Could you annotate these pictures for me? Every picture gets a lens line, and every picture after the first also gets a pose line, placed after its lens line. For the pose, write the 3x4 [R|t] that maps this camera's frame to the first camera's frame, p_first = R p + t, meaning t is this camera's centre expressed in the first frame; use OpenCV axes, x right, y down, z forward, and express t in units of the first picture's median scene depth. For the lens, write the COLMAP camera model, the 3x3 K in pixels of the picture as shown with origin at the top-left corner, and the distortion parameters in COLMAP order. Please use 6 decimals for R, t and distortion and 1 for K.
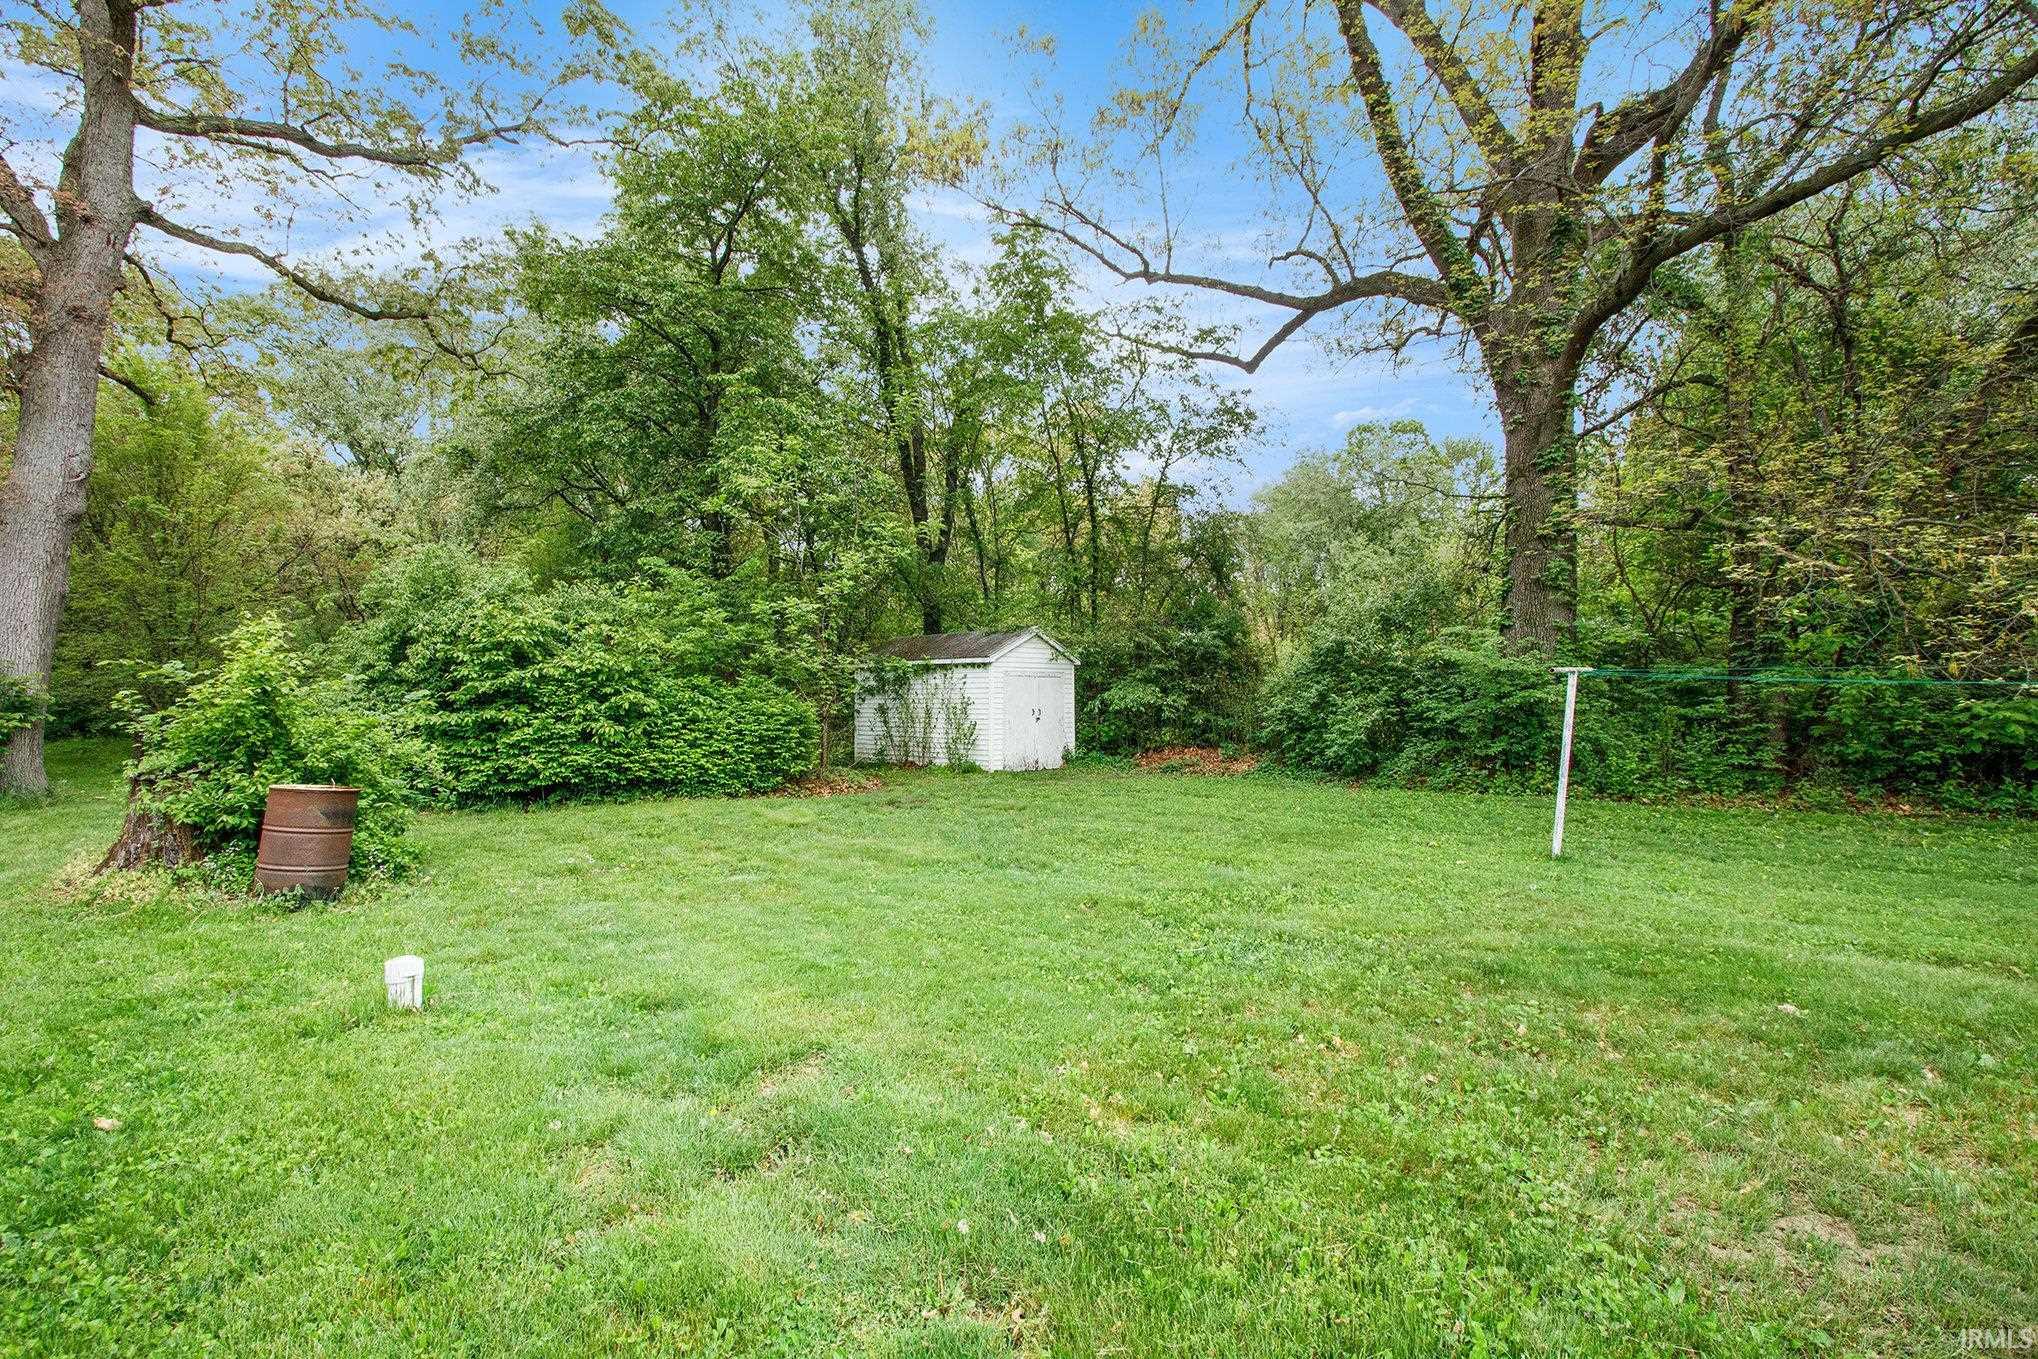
lens RADIAL K [[958.8, 0, 1019.0], [0, 958.8, 685.0], [0, 0, 1]] dist [-0.016138, 0.003444]
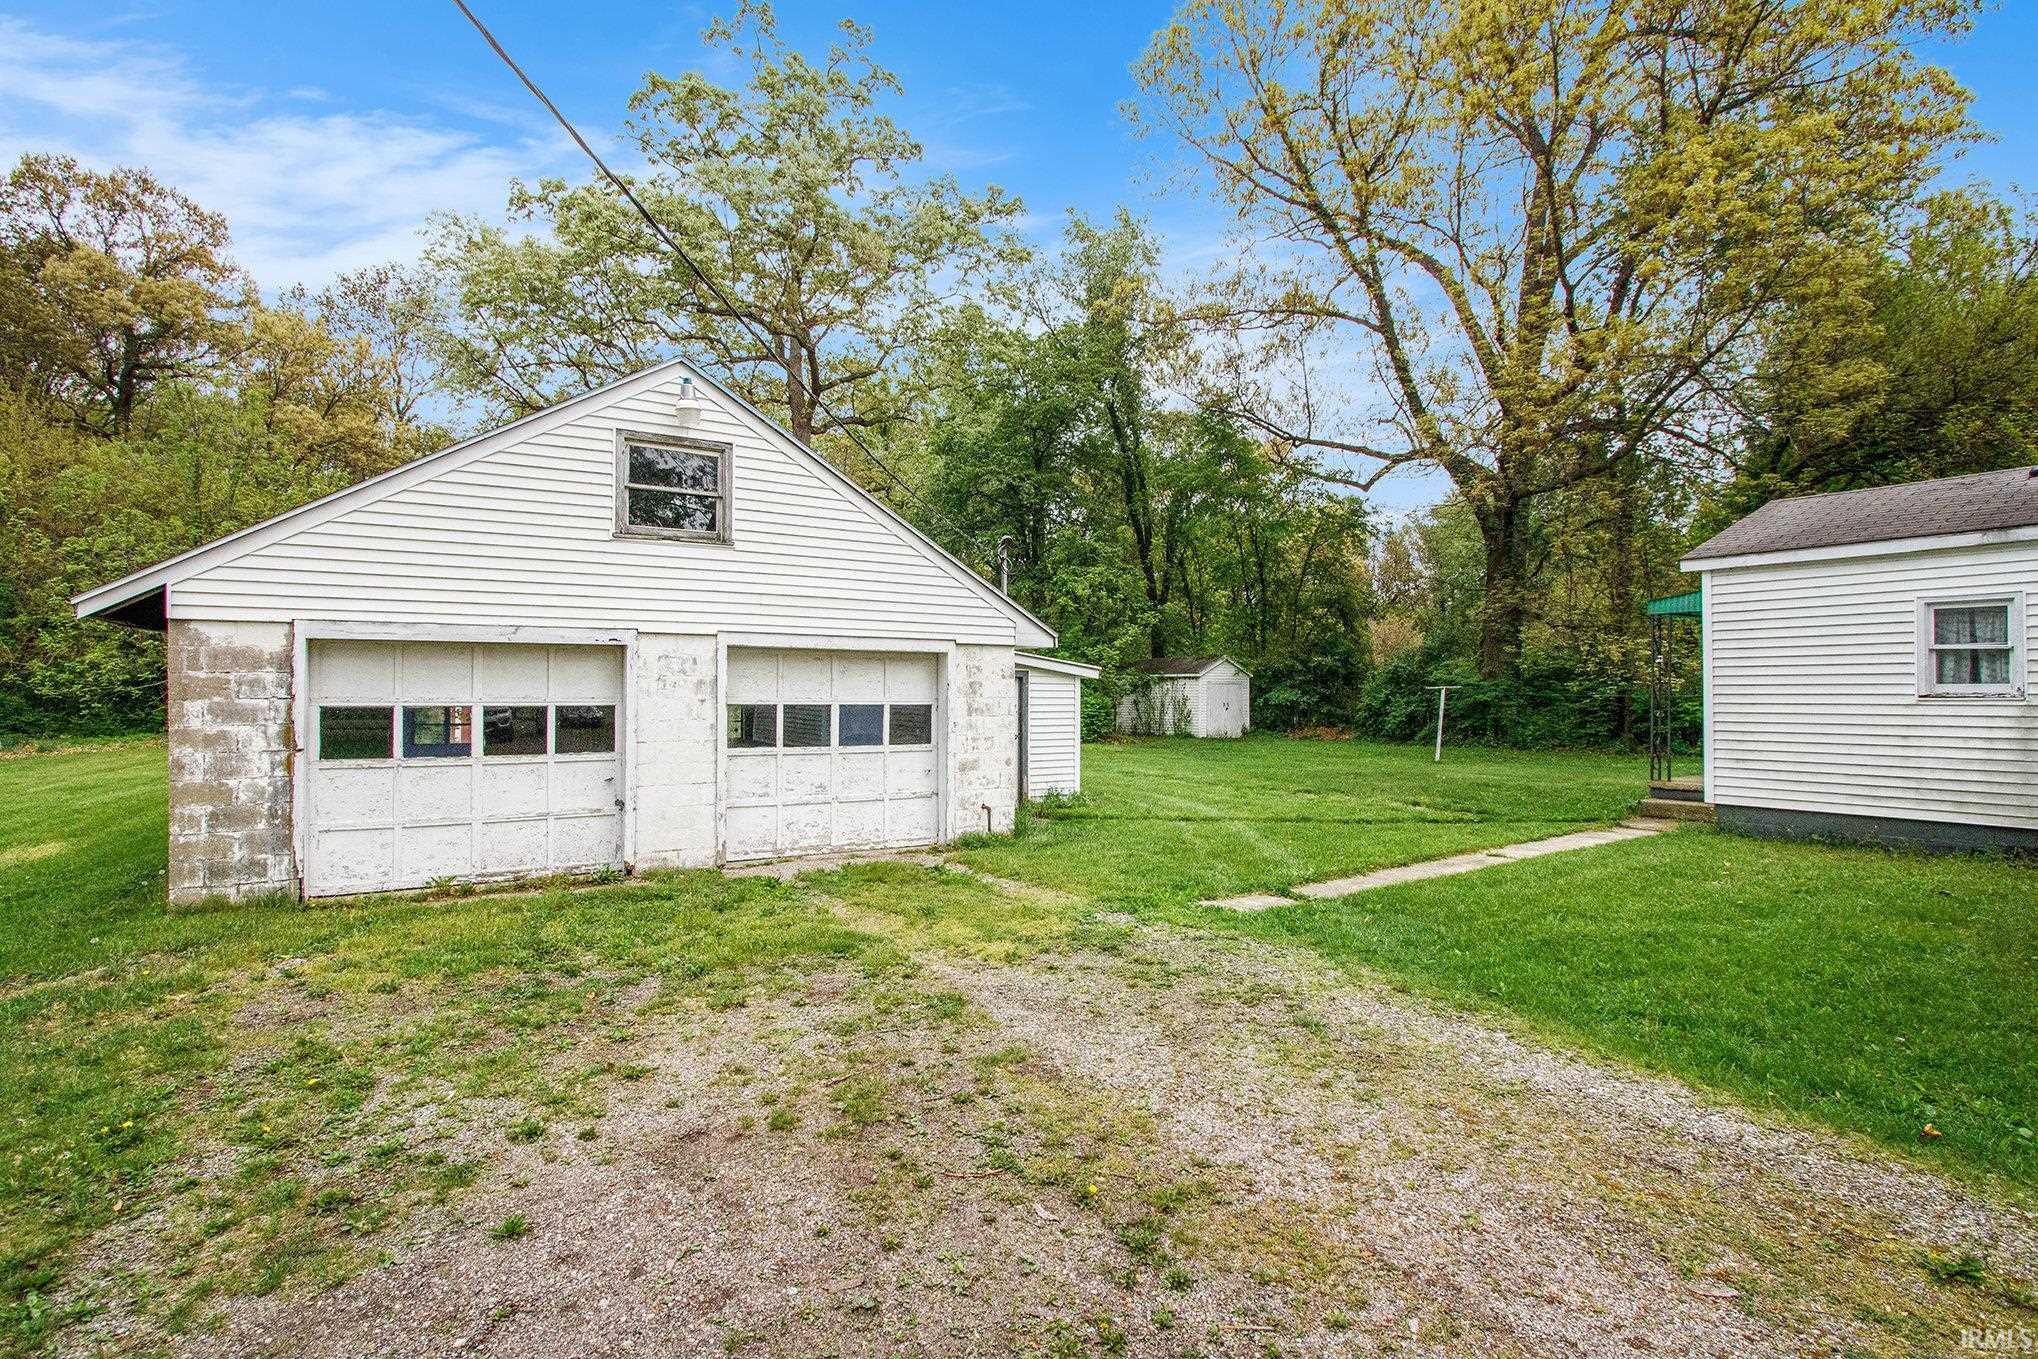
lens RADIAL K [[958.8, 0, 1007.1], [0, 958.8, 681.6], [0, 0, 1]] dist [-0.016138, 0.003444]
pose [[0.978239, 0.004163, -0.207438, -0.009784], [-0.003853, 0.999991, 0.001898, -0.014764], [0.207444, -0.001057, 0.978246, -0.760215]]
